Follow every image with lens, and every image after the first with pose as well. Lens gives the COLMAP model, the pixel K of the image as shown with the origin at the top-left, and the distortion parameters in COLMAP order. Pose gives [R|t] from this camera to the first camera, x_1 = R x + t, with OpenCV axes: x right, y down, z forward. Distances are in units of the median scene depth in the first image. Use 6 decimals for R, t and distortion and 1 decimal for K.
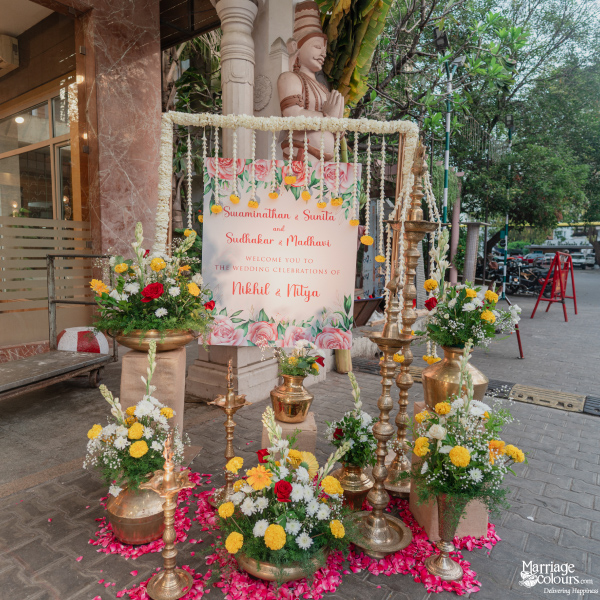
lens RADIAL K [[461.3, 0, 300.0], [0, 461.3, 300.0], [0, 0, 1]] dist [-0.001579, -0.001566]
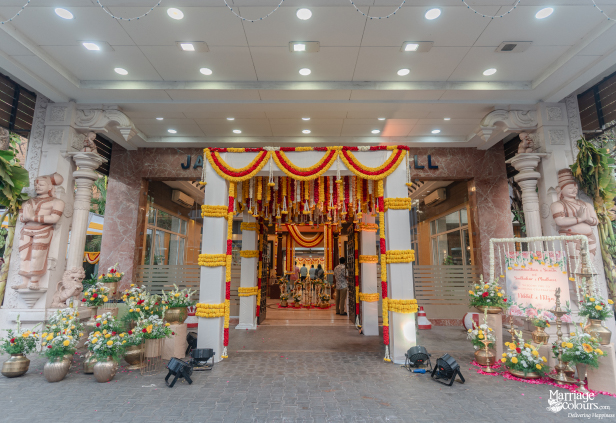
lens RADIAL K [[326.0, 0, 308.0], [0, 326.0, 211.5], [0, 0, 1]] dist [-0.002188, -0.000661]
pose [[0.588775, -0.154376, -0.793418, 0.820241], [-0.079467, 0.965781, -0.246883, 0.079012], [0.804381, 0.208409, 0.556360, -1.383561]]
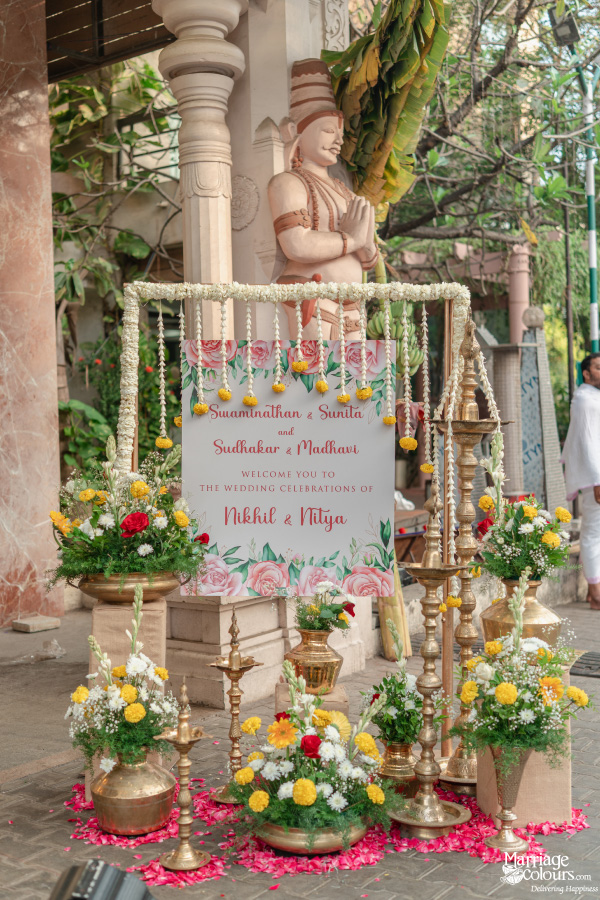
lens RADIAL K [[1116.8, 0, 283.3], [0, 1116.8, 448.6], [0, 0, 1]] dist [0.021976, 0.027146]
pose [[0.999167, -0.036452, -0.018332, -0.019945], [0.034786, 0.995842, -0.084188, 0.020384], [0.021325, 0.083480, 0.996281, -0.784442]]
